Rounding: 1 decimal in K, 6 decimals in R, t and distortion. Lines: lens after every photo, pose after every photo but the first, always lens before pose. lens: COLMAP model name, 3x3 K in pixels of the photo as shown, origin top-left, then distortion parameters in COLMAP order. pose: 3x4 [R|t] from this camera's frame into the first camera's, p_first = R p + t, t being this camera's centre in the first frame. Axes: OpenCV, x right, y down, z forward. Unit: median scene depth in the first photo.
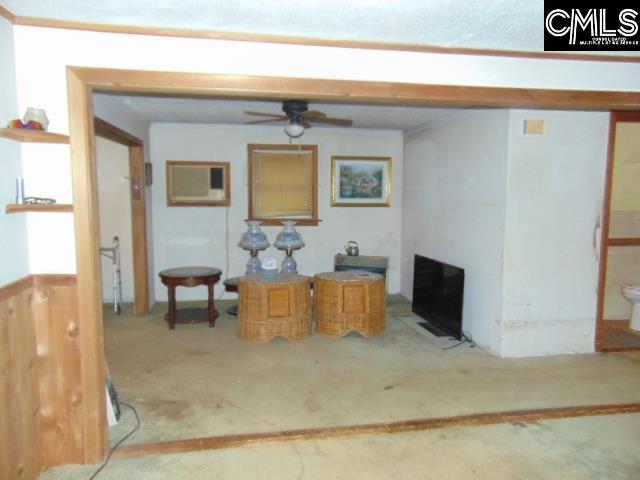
lens RADIAL K [[479.6, 0, 321.0], [0, 479.6, 238.6], [0, 0, 1]] dist [-0.032386, 0.072826]
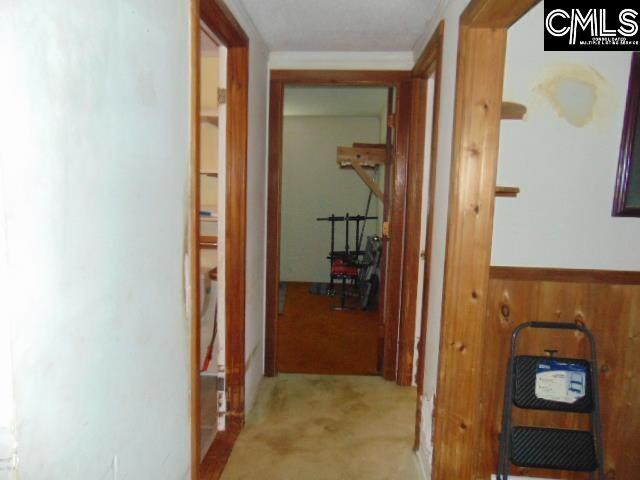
lens RADIAL K [[466.1, 0, 320.0], [0, 466.1, 240.0], [0, 0, 1]] dist [-0.006946, 0.061693]
pose [[0.218404, -0.110339, 0.969600, 0.189130], [0.072637, 0.992669, 0.096603, -0.053753], [-0.973151, 0.049330, 0.224817, 0.673112]]
